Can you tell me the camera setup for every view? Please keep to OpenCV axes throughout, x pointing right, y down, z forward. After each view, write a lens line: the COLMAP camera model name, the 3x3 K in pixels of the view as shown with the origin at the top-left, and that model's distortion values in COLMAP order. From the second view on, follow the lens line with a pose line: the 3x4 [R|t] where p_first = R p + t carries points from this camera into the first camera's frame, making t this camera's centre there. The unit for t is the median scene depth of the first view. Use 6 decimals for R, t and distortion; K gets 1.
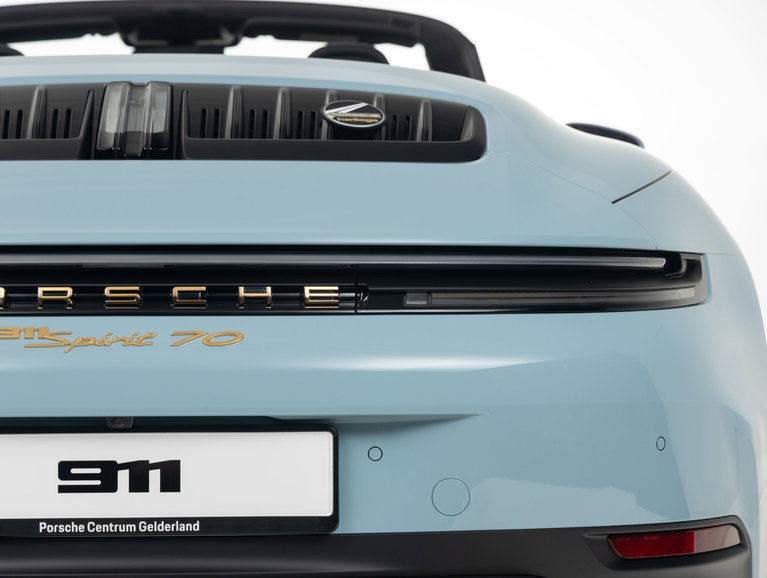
lens RADIAL K [[2857.3, 0, 383.5], [0, 2857.3, 289.0], [0, 0, 1]] dist [-0.078475, 0.084057]
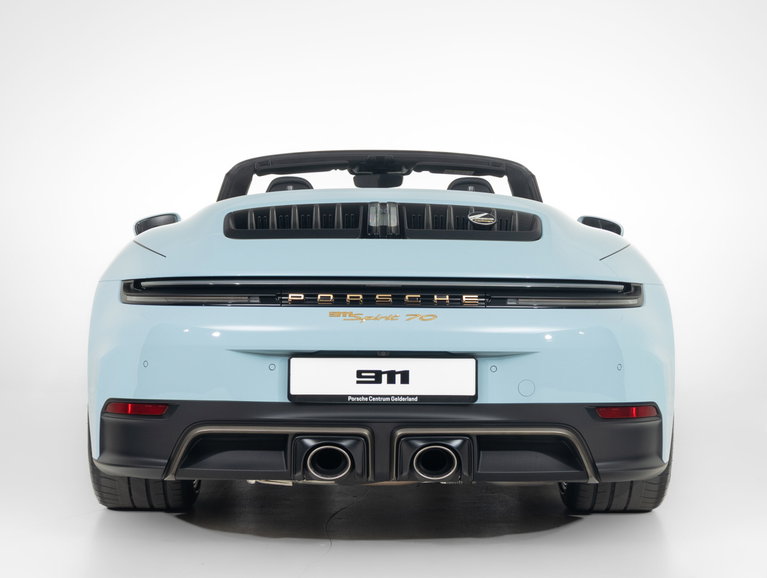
lens RADIAL K [[1969.2, 0, 383.5], [0, 1969.2, 289.0], [0, 0, 1]] dist [0.055939, 0.131503]
pose [[0.999312, 0.010142, -0.035675, -0.035365], [-0.010513, 0.999892, -0.010236, 0.010715], [0.035567, 0.010604, 0.999311, -0.582276]]
